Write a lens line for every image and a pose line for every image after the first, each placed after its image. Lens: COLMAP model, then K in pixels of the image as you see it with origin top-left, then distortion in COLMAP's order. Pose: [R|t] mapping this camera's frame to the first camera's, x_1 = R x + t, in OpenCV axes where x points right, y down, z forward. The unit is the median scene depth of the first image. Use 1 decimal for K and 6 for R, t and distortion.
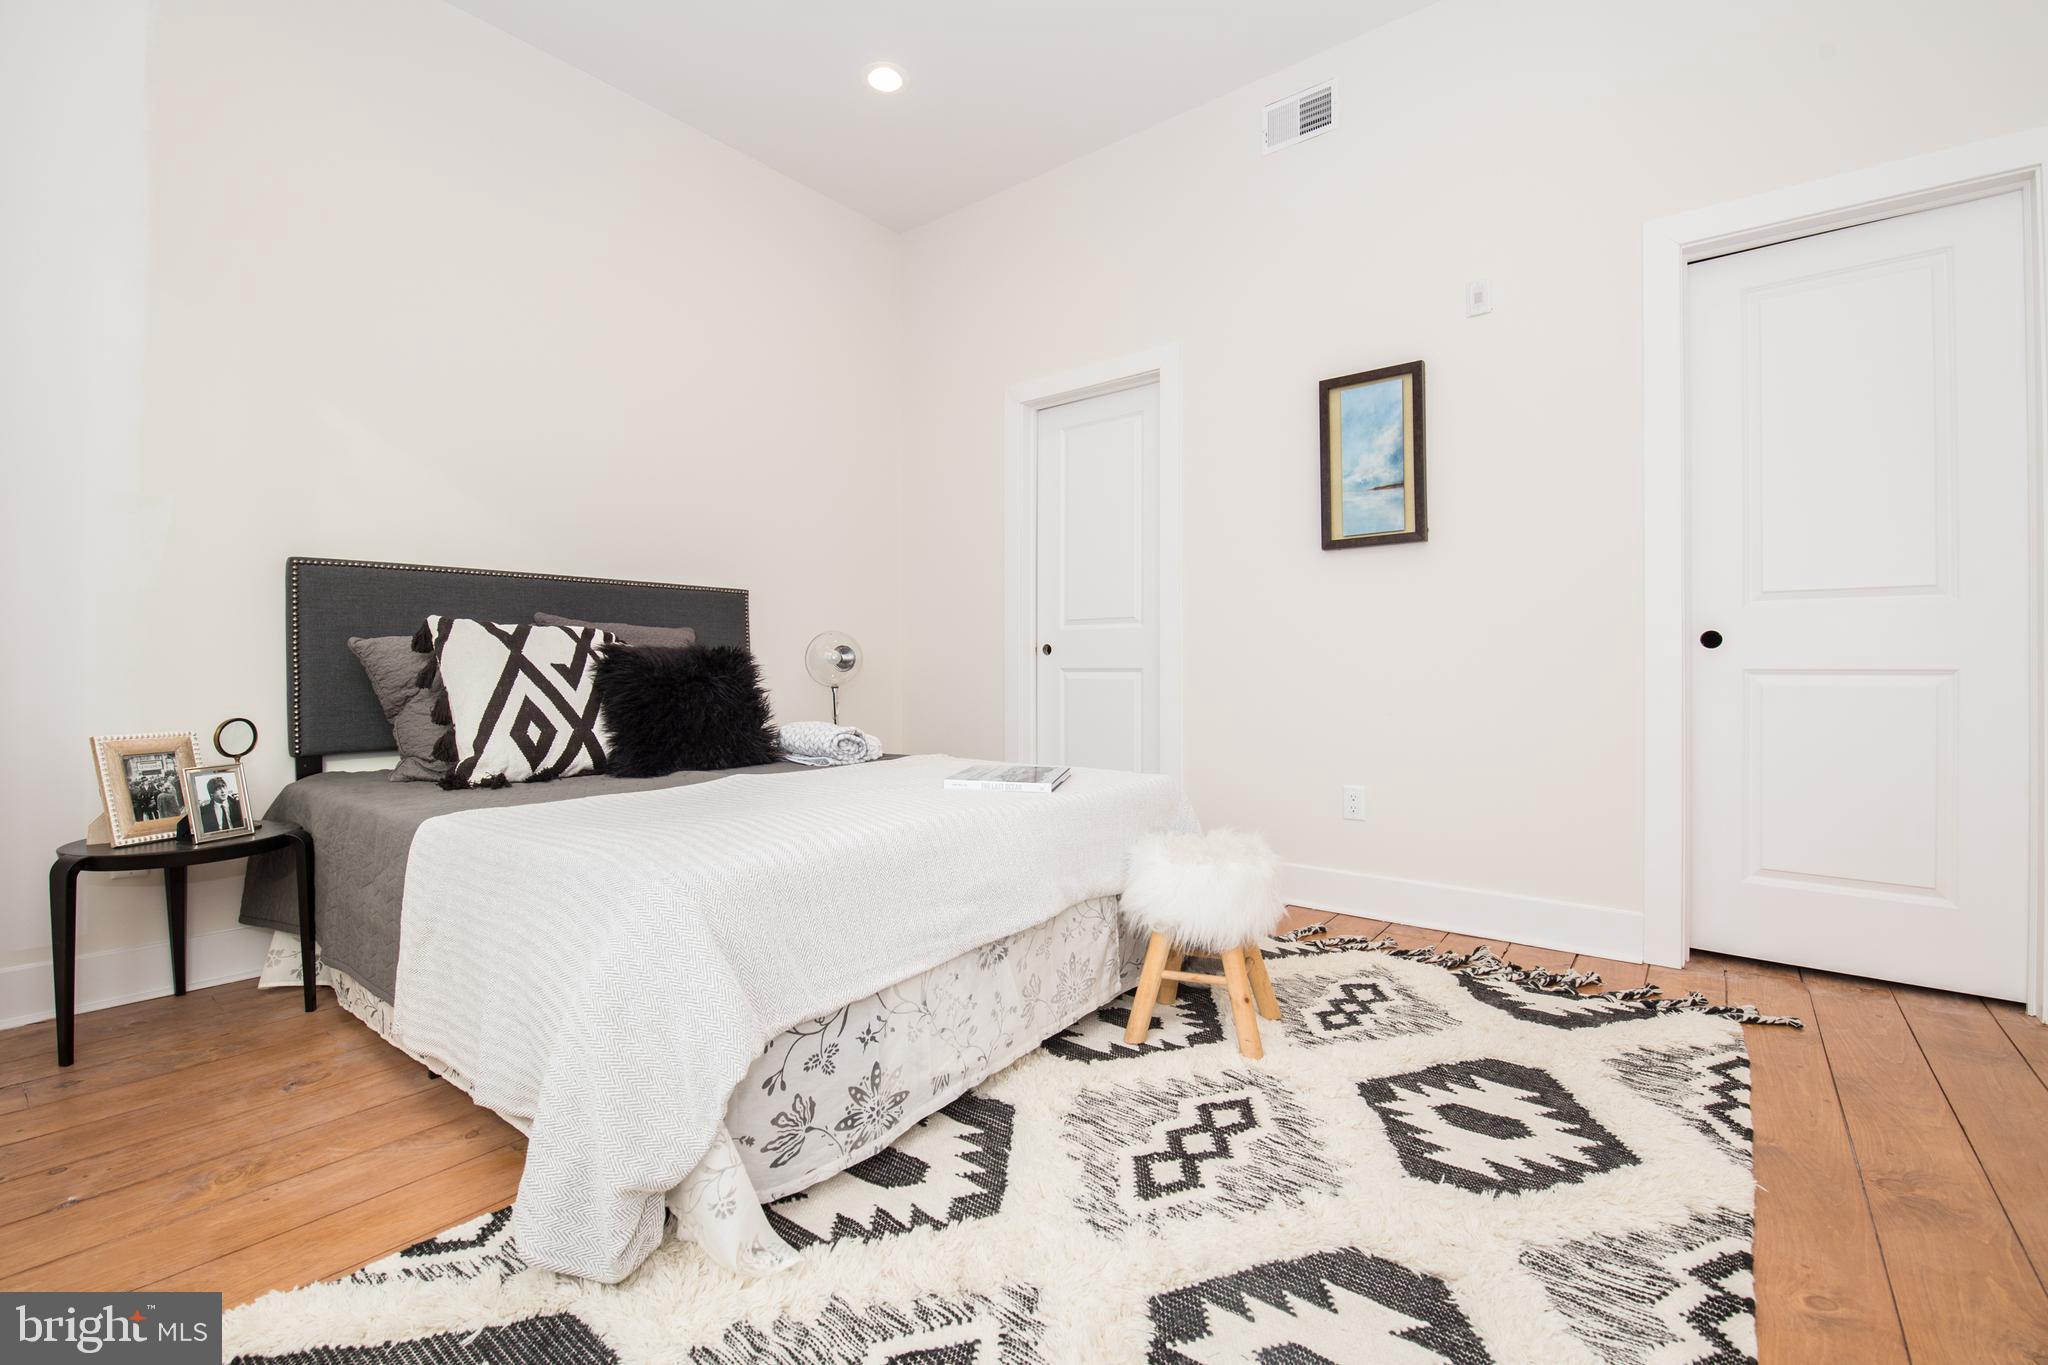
lens RADIAL K [[890.9, 0, 1011.6], [0, 890.9, 661.5], [0, 0, 1]] dist [0.000435, -0.009970]
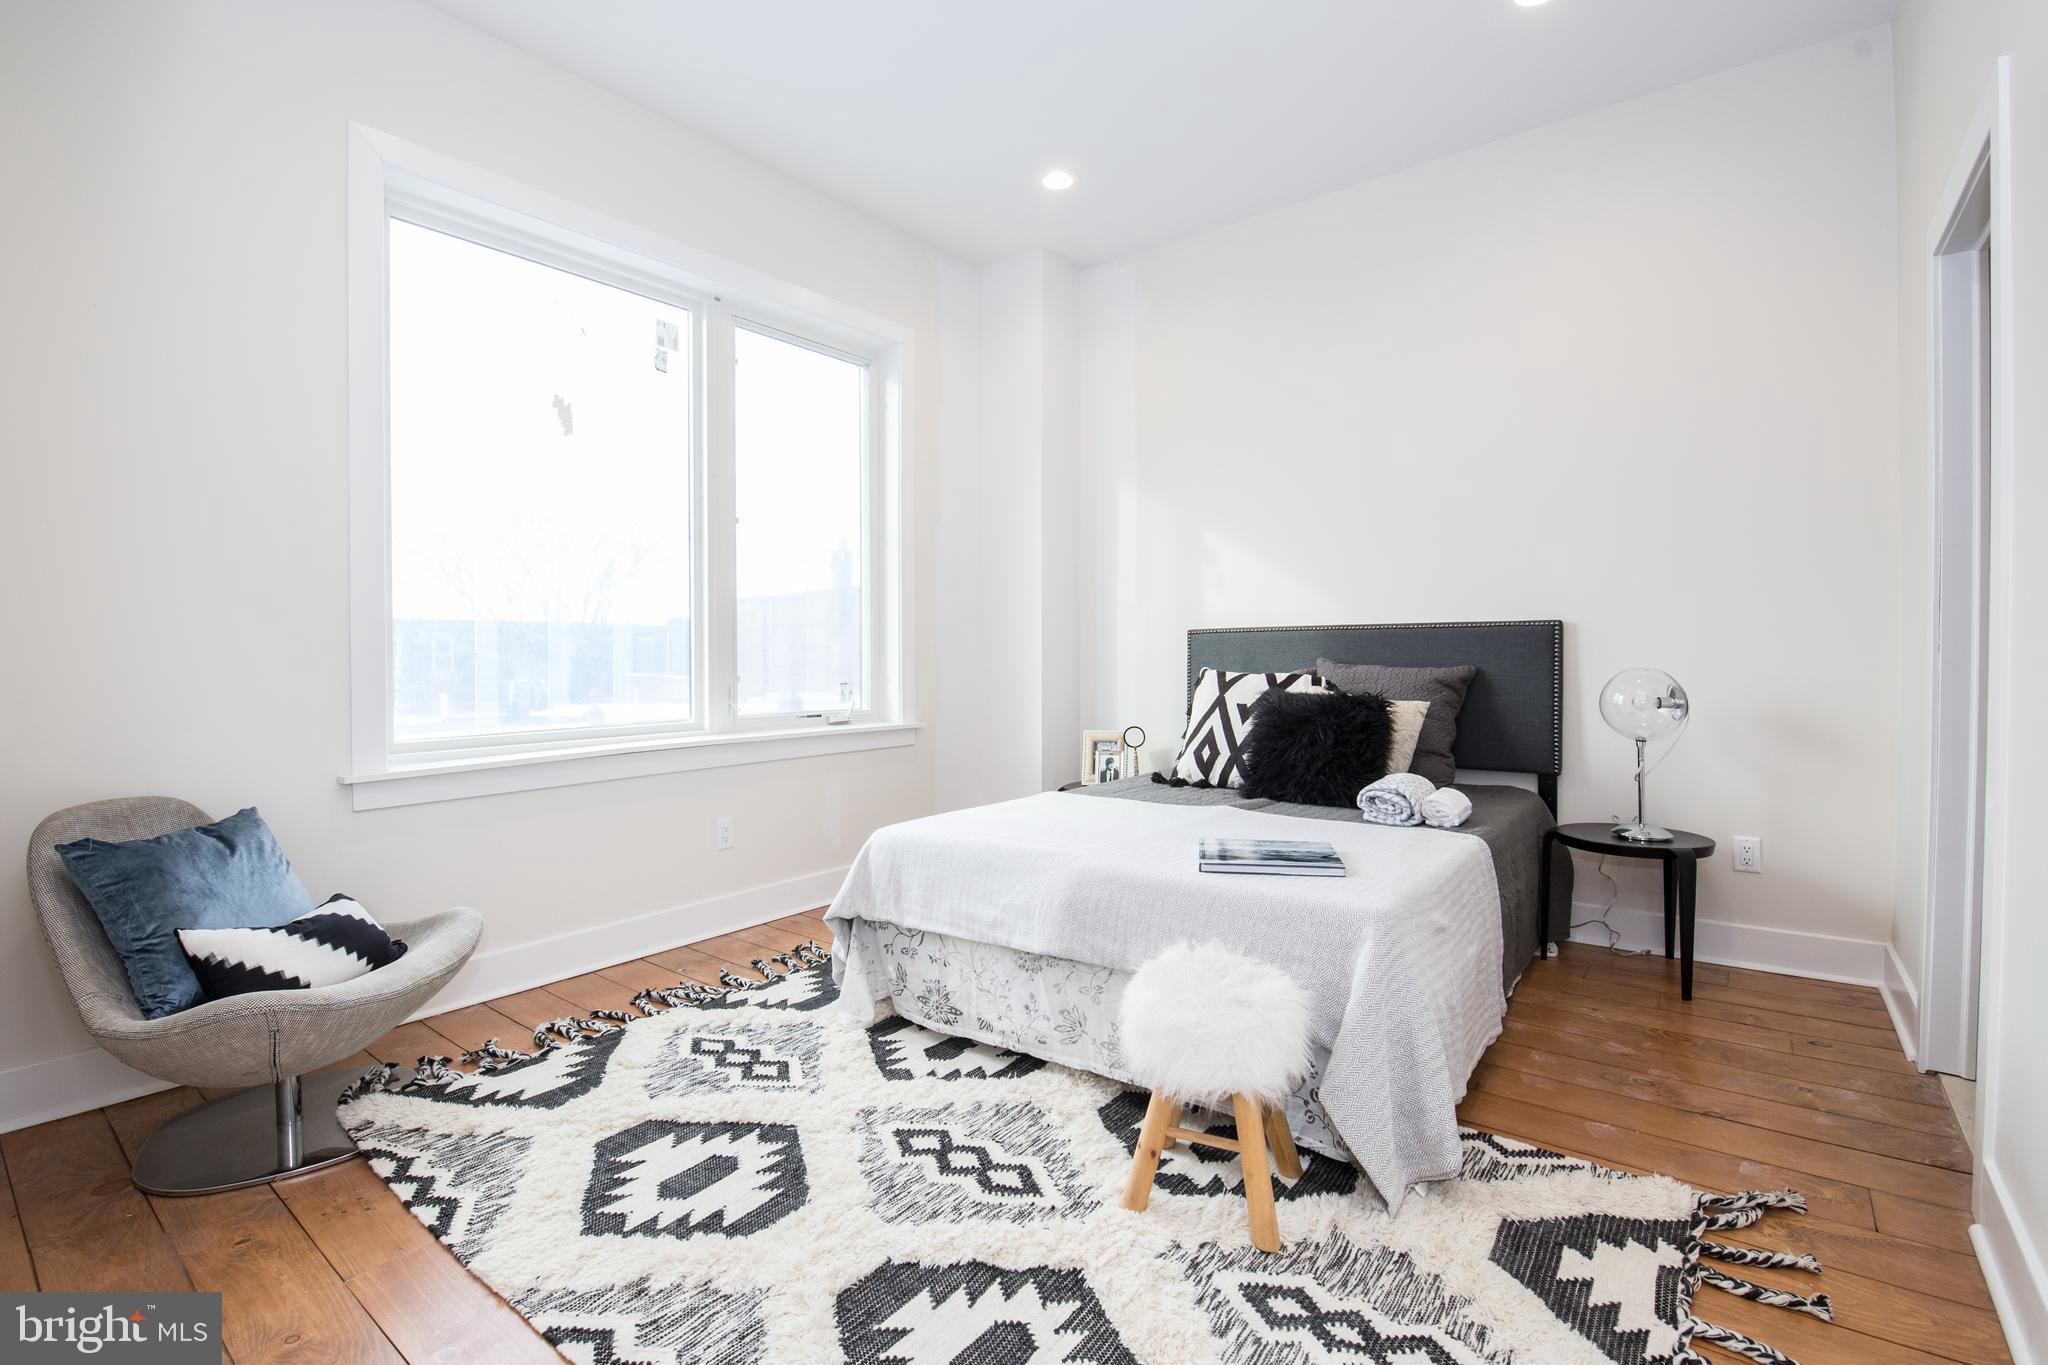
lens RADIAL K [[890.9, 0, 1011.6], [0, 890.9, 661.5], [0, 0, 1]] dist [0.000435, -0.009970]
pose [[0.012017, 0.010216, -0.999876, 1.186240], [0.013294, 0.999858, 0.010376, -0.114297], [0.999839, -0.013417, 0.011879, 0.903714]]
